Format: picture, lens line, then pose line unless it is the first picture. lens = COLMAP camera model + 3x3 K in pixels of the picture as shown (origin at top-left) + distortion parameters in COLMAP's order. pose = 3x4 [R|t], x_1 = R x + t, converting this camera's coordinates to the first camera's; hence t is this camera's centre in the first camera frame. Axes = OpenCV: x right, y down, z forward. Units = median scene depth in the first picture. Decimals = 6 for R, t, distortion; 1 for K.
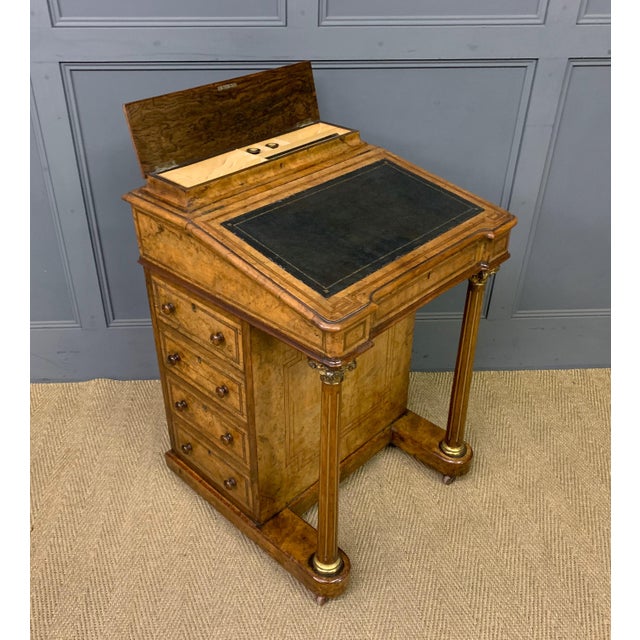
lens RADIAL K [[637.7, 0, 299.5], [0, 637.7, 313.4], [0, 0, 1]] dist [0.094316, -0.009281]
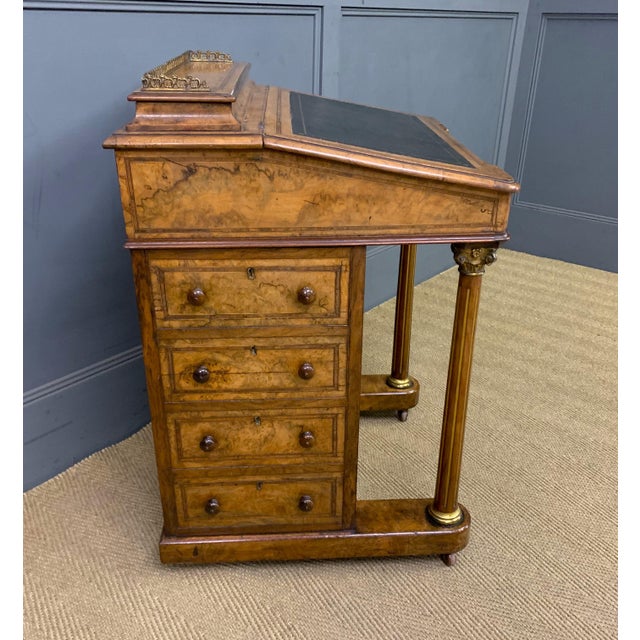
lens RADIAL K [[635.5, 0, 317.6], [0, 635.5, 318.7], [0, 0, 1]] dist [0.102258, -0.016875]
pose [[0.672147, -0.306428, 0.674033, -0.551326], [0.378957, 0.924444, 0.042372, 0.033133], [-0.636089, 0.226949, 0.737485, 0.376650]]
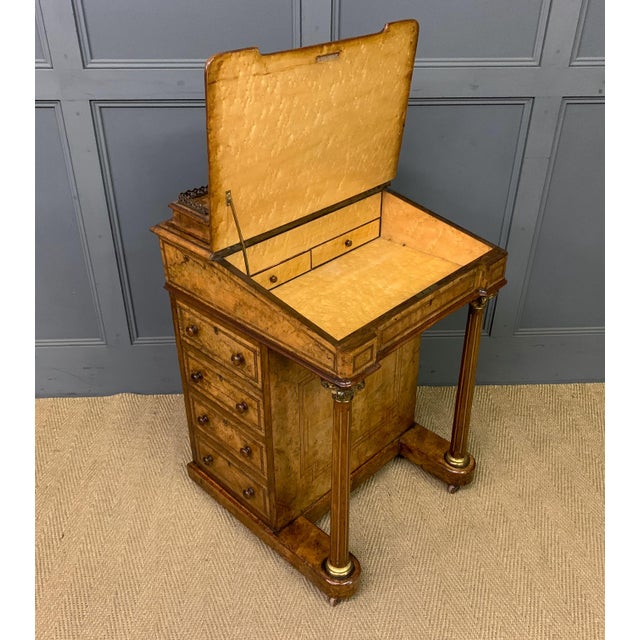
lens RADIAL K [[635.5, 0, 317.6], [0, 635.5, 318.7], [0, 0, 1]] dist [0.102258, -0.016875]
pose [[0.999982, -0.000520, 0.005946, 0.000896], [0.000552, 0.999986, -0.005319, -0.020506], [-0.005944, 0.005322, 0.999968, -0.073094]]
